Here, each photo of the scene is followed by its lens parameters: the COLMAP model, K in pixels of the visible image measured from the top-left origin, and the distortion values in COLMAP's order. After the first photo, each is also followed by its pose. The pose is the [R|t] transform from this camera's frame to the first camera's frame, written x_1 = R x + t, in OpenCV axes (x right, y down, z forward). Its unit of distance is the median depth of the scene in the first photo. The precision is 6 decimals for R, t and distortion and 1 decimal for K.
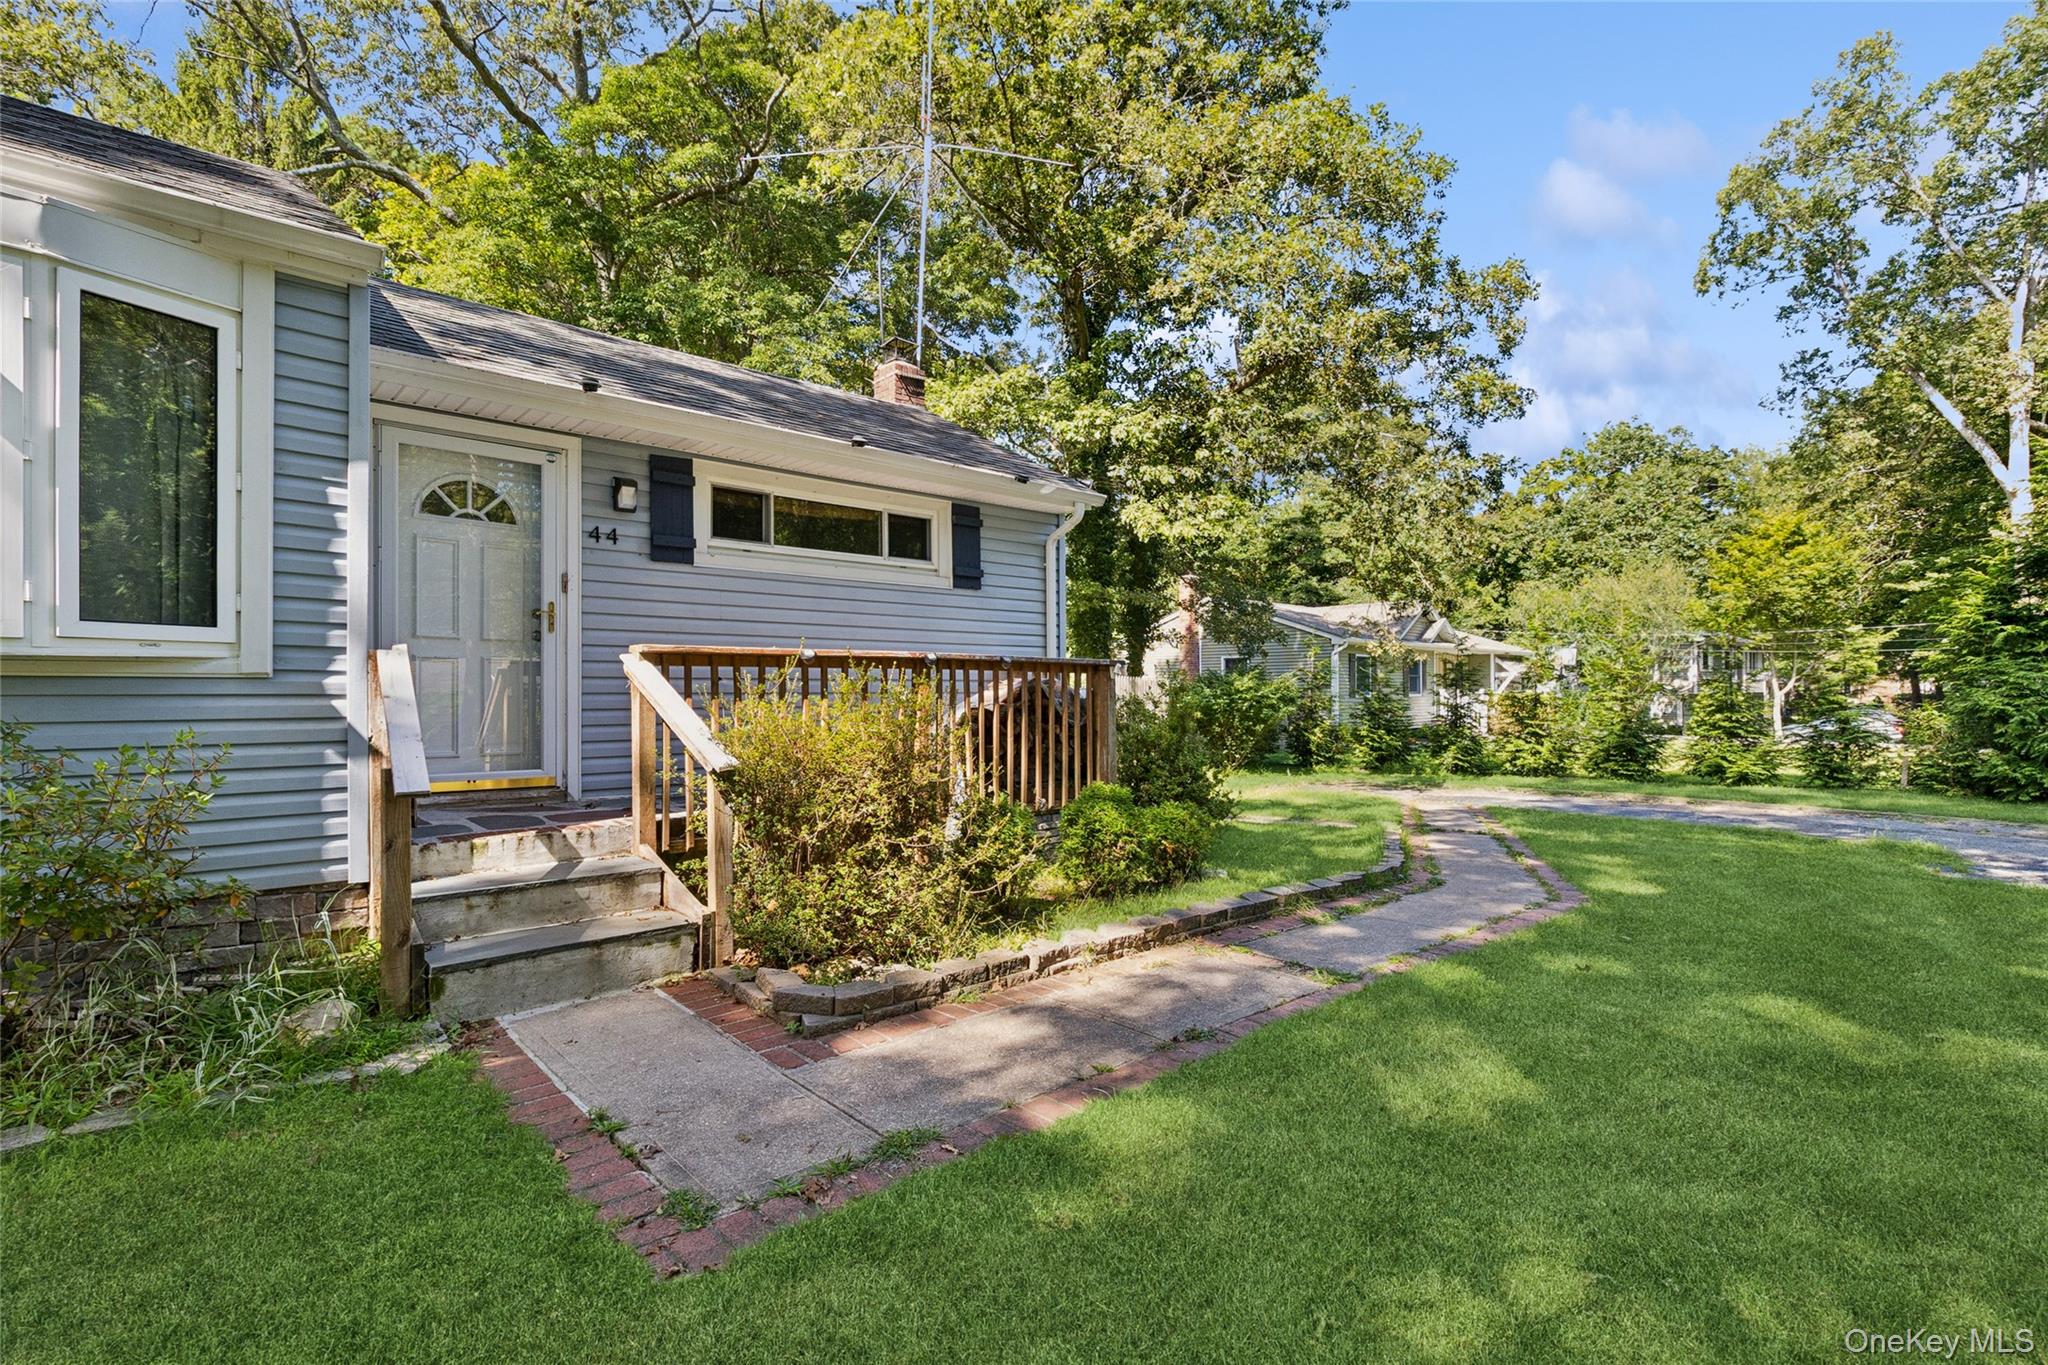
lens RADIAL K [[963.9, 0, 1021.3], [0, 963.9, 675.9], [0, 0, 1]] dist [0.002801, -0.000867]
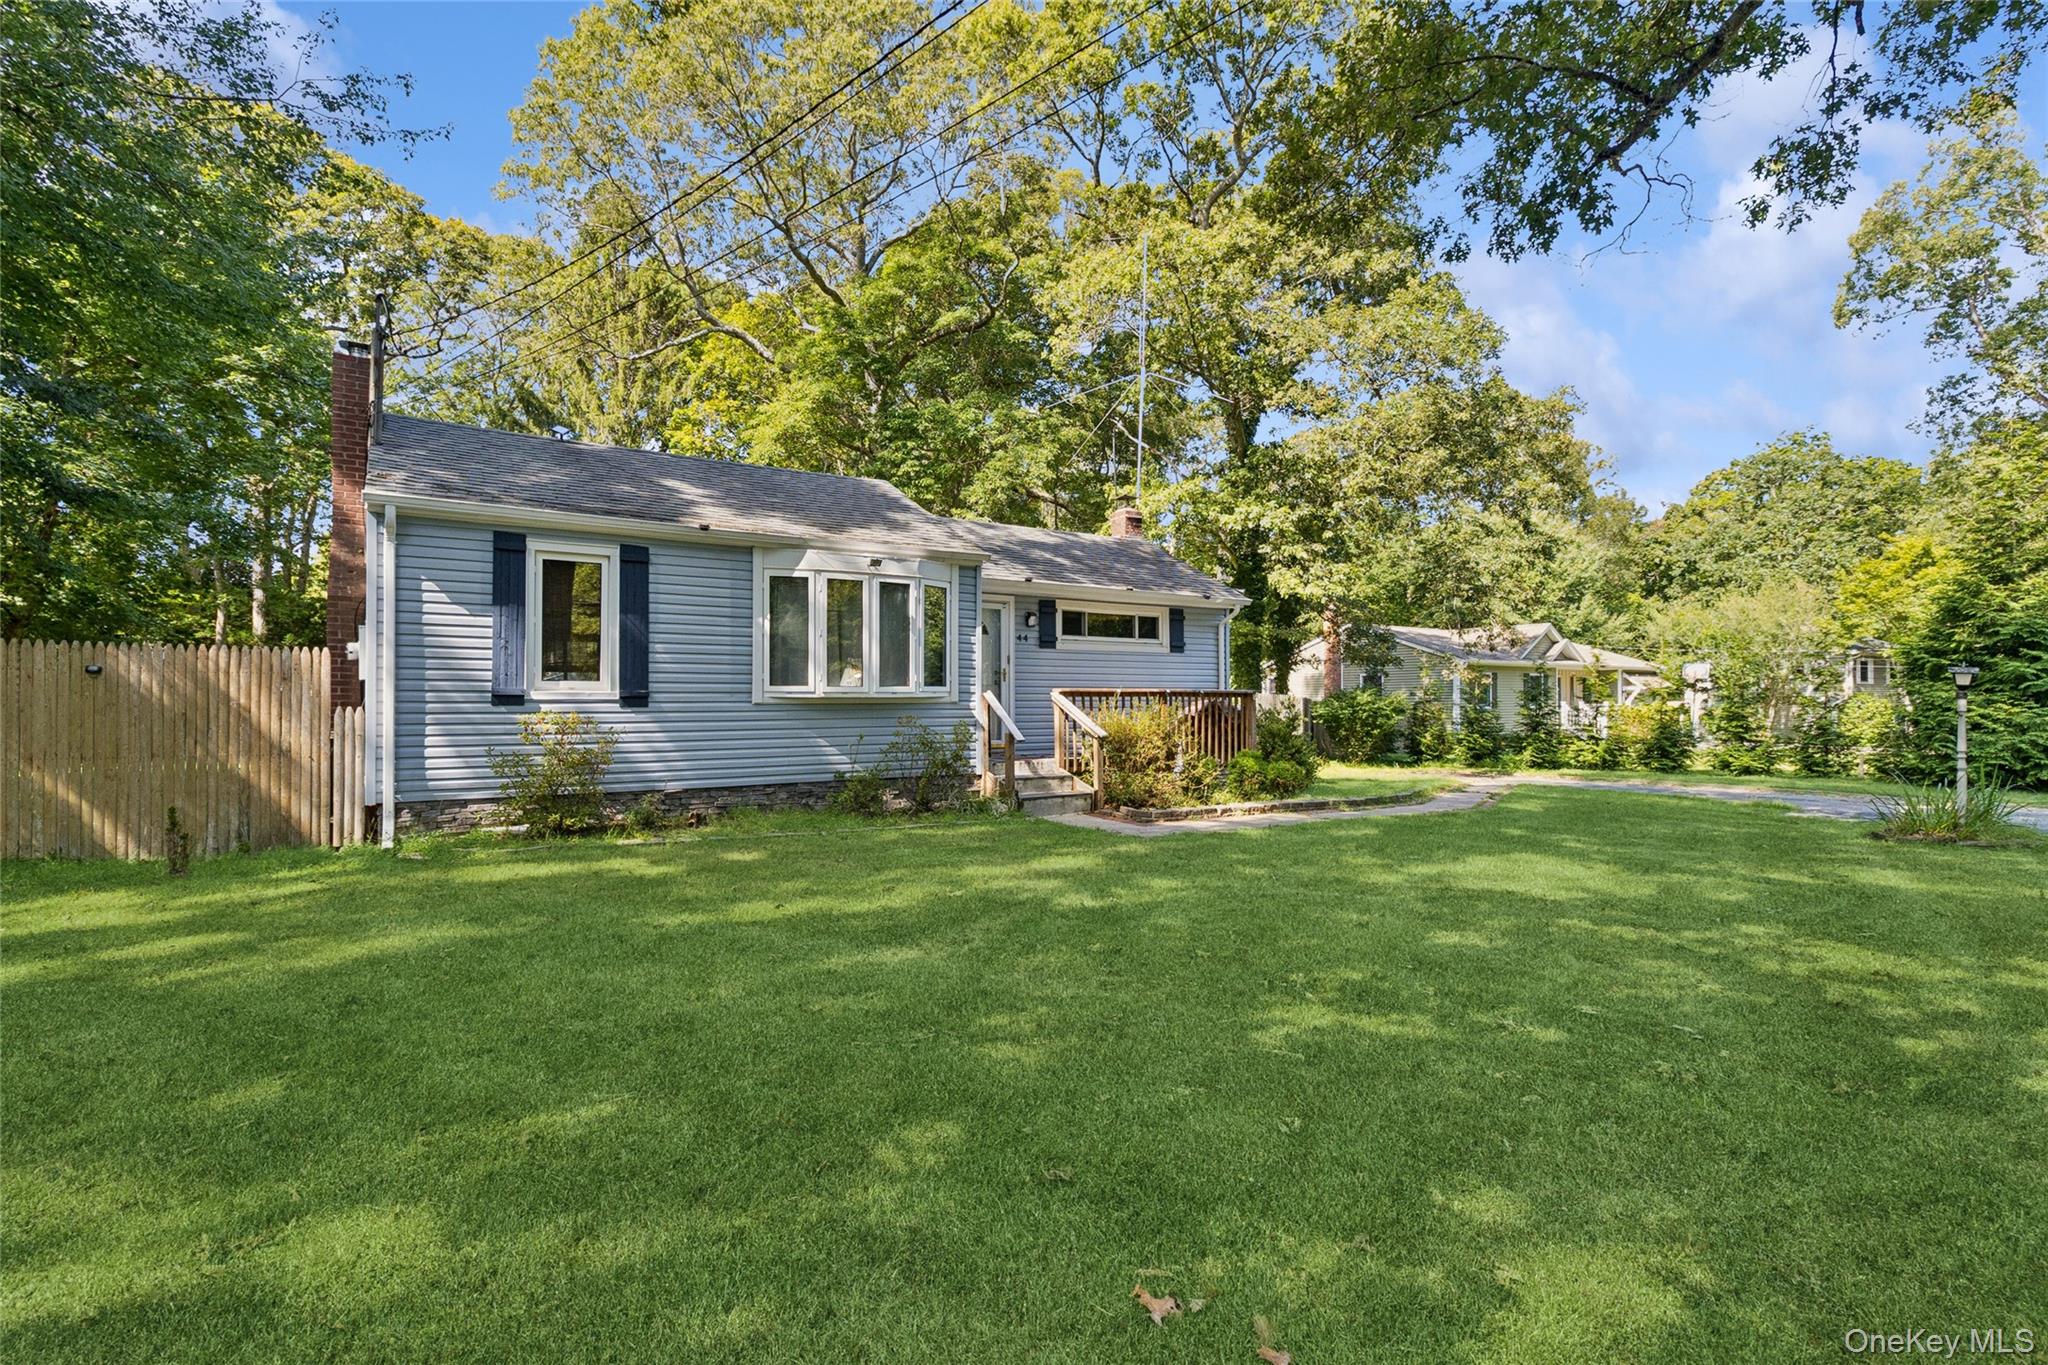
lens RADIAL K [[963.9, 0, 1024.1], [0, 963.9, 700.1], [0, 0, 1]] dist [0.002801, -0.000867]
pose [[0.987472, -0.000108, -0.157796, -0.026064], [0.002378, 0.999896, 0.014192, -0.011453], [0.157778, -0.014390, 0.987370, -0.449835]]
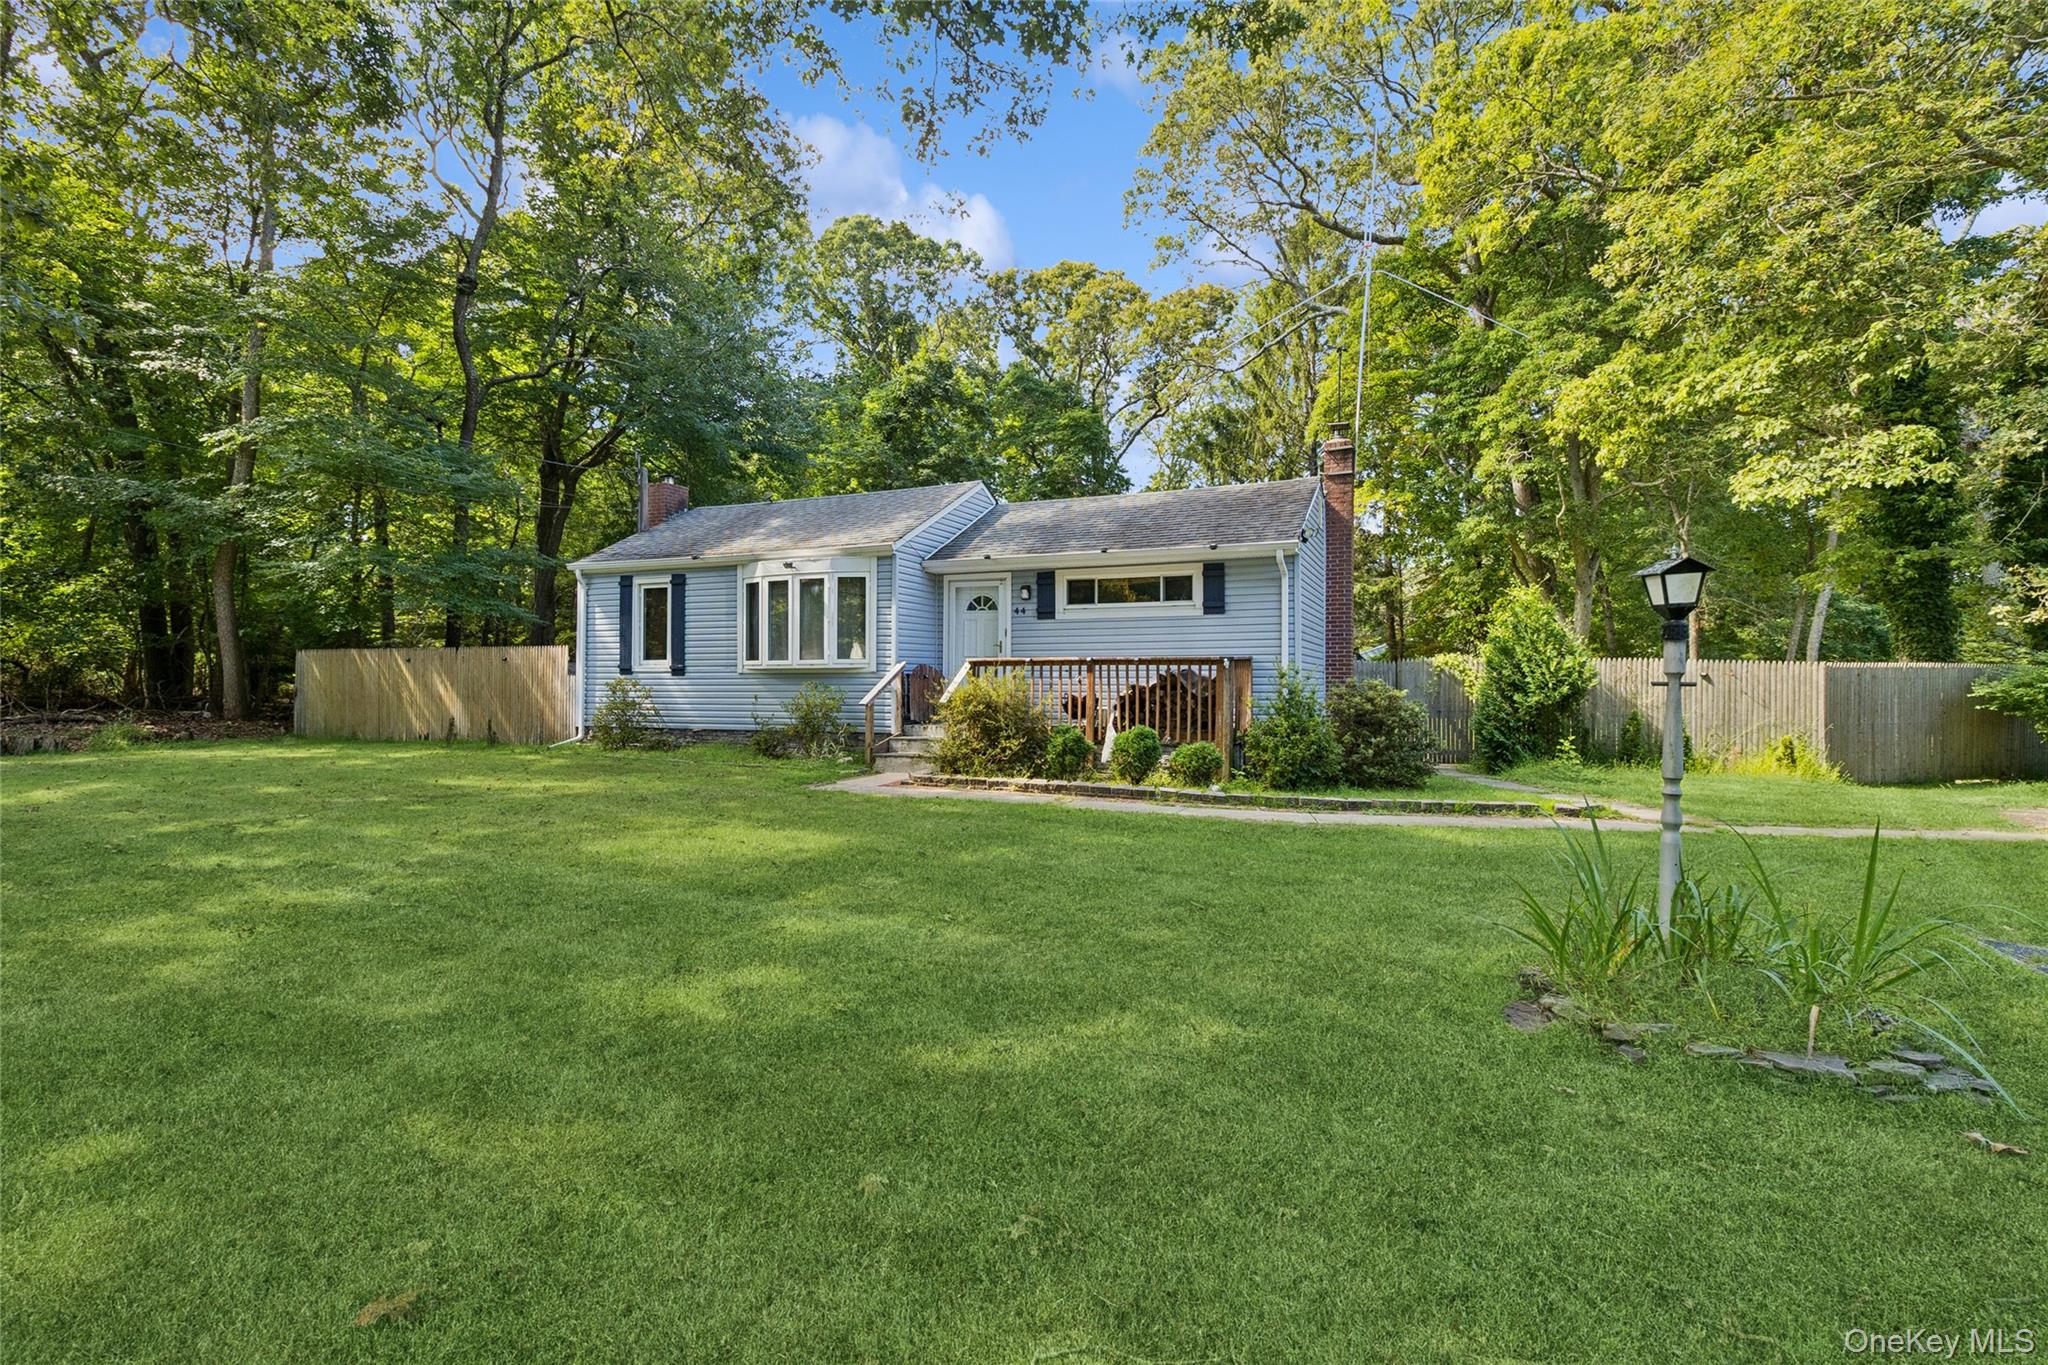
lens RADIAL K [[963.9, 0, 1012.6], [0, 963.9, 680.9], [0, 0, 1]] dist [0.002801, -0.000867]
pose [[0.397184, 0.002727, -0.917735, 0.630613], [0.012940, 0.999880, 0.008572, 0.002364], [0.917648, -0.015281, 0.397101, 0.013865]]
